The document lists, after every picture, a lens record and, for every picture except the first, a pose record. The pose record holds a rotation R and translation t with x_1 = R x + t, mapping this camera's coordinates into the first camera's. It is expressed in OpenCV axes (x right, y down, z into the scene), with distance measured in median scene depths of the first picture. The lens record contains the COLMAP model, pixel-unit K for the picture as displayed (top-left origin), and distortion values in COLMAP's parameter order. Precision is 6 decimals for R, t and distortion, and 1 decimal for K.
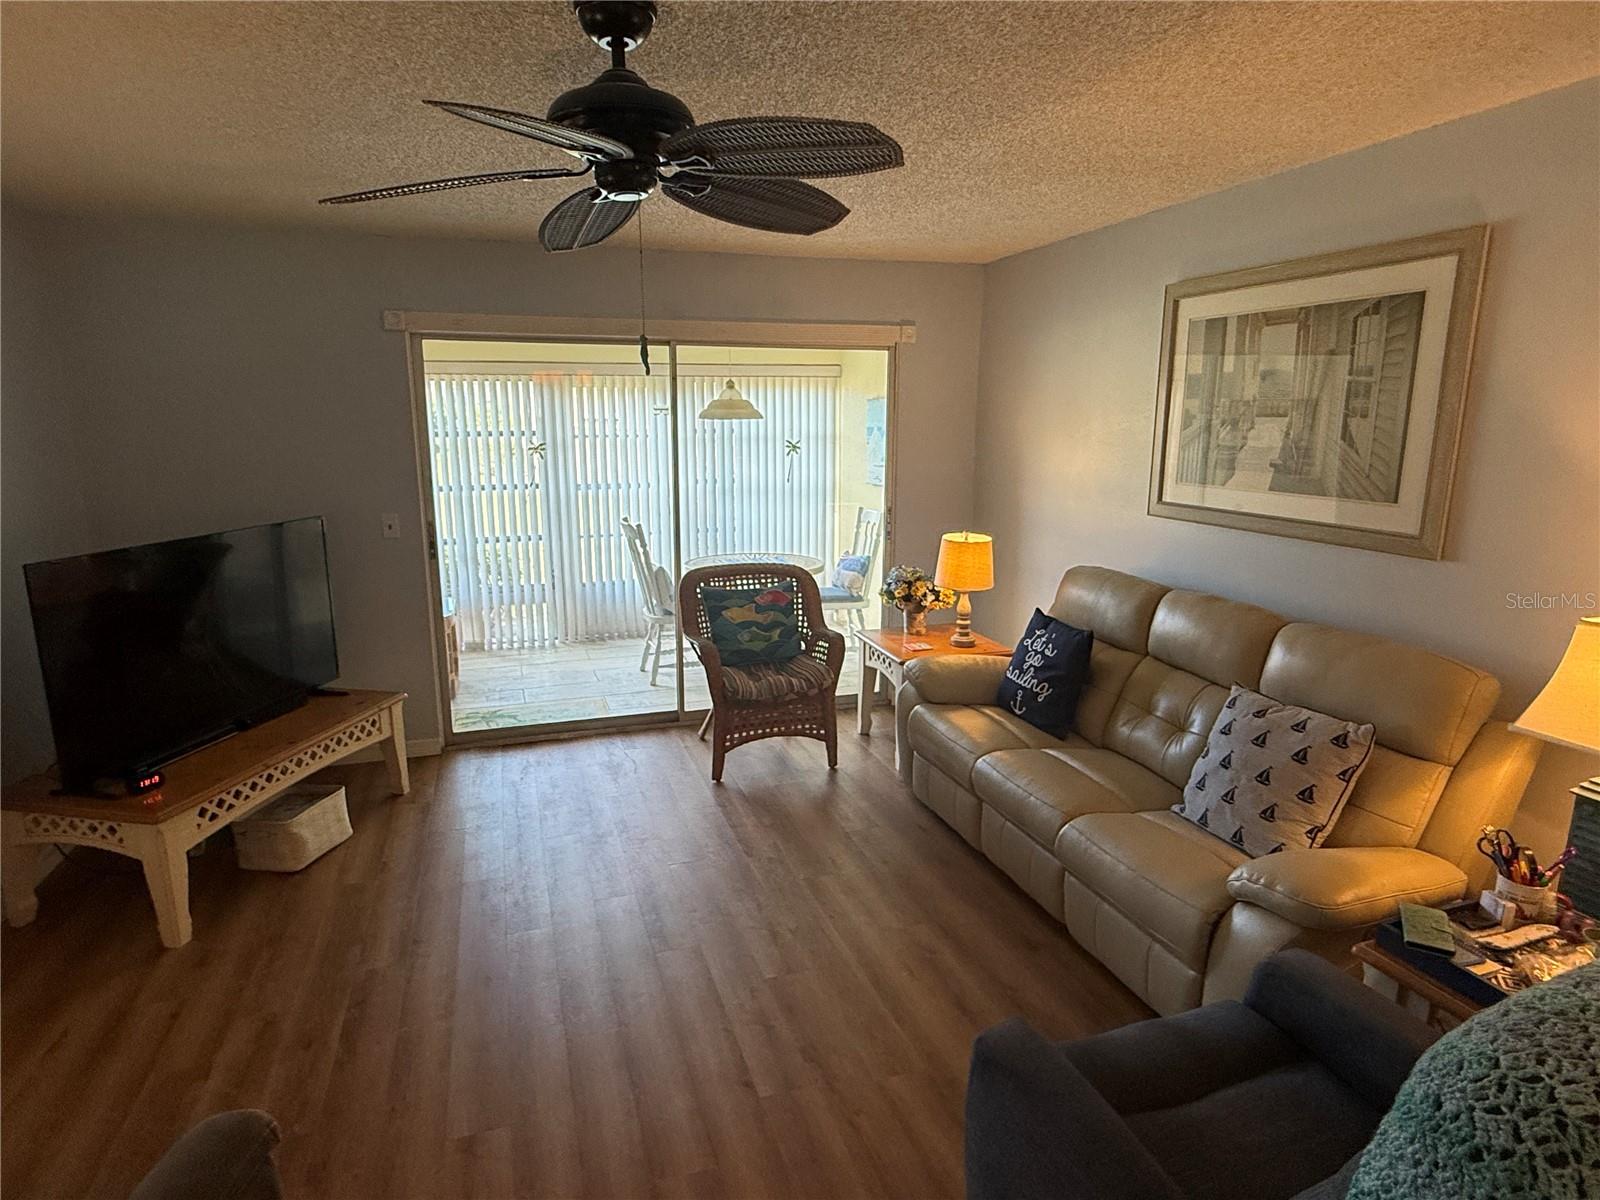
lens RADIAL K [[887.9, 0, 799.1], [0, 887.9, 598.9], [0, 0, 1]] dist [-0.001462, 0.000518]
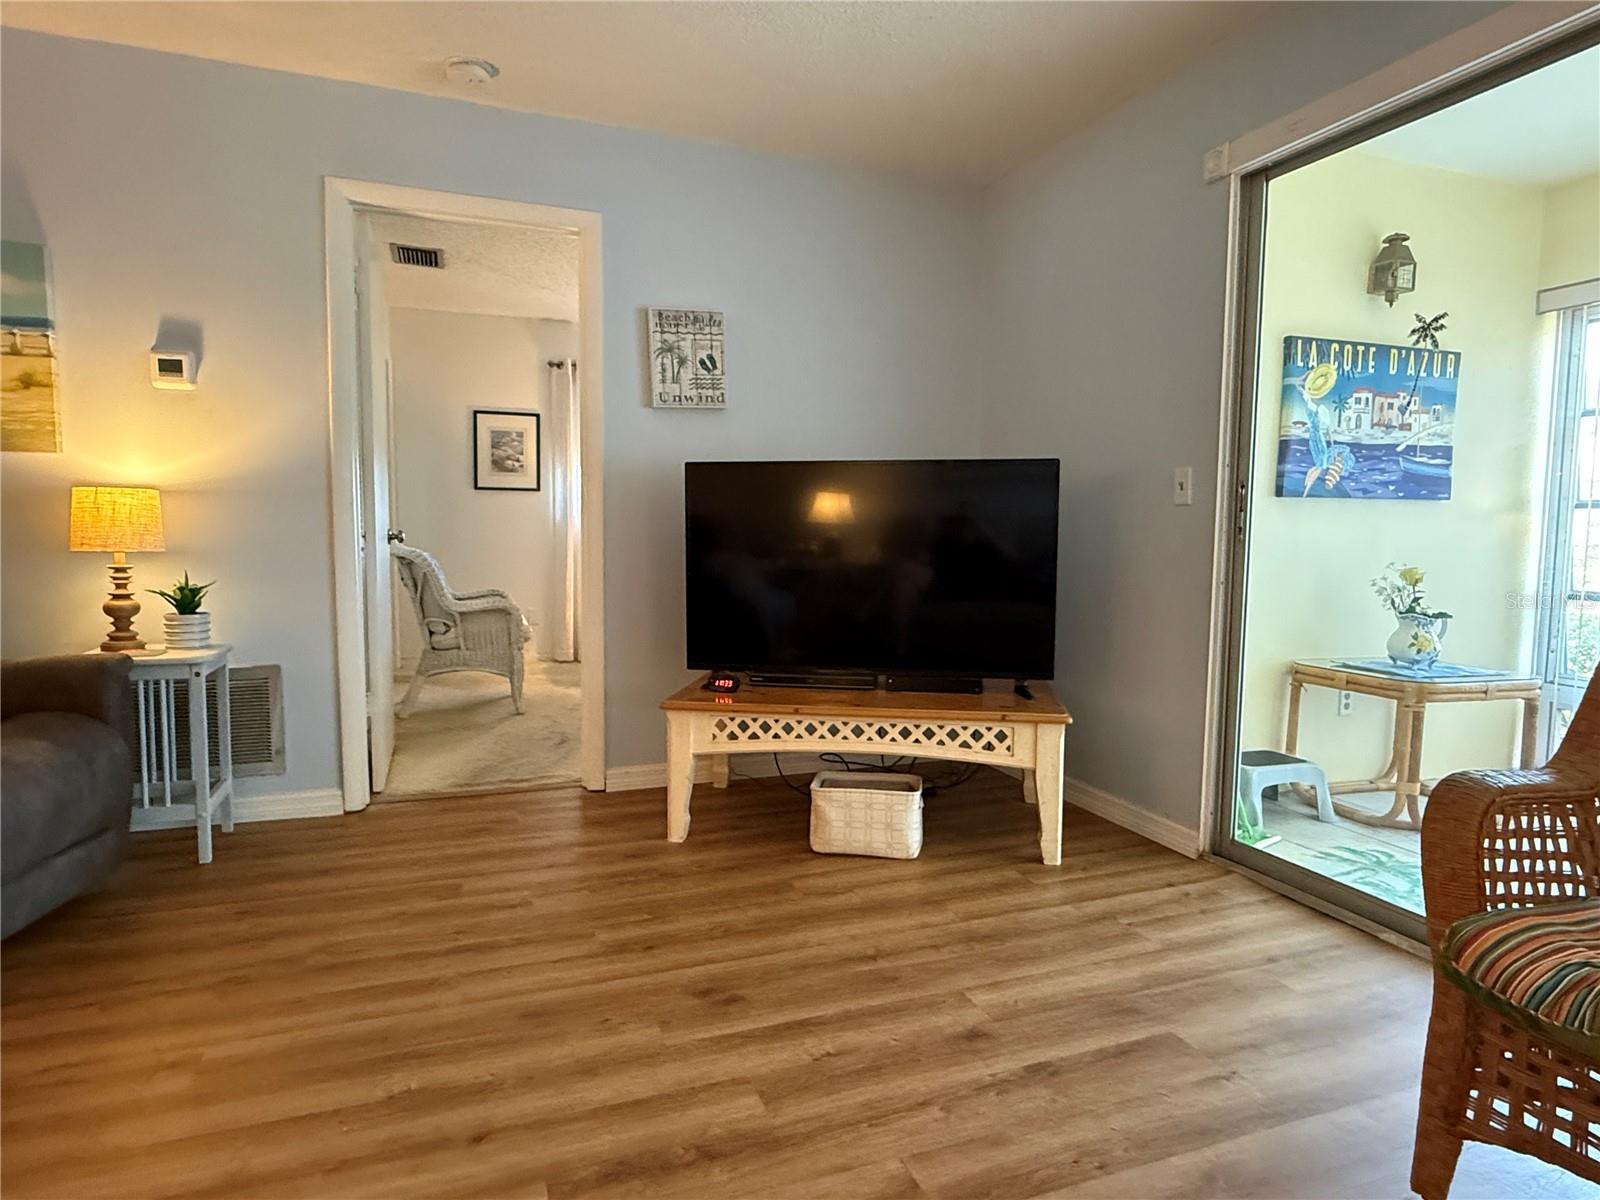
lens RADIAL K [[913.8, 0, 798.7], [0, 913.8, 605.2], [0, 0, 1]] dist [0.001174, -0.000177]
pose [[0.022526, 0.086946, -0.995958, 0.235000], [-0.206254, 0.975184, 0.080468, 0.010250], [0.978239, 0.203608, 0.039900, 0.753791]]
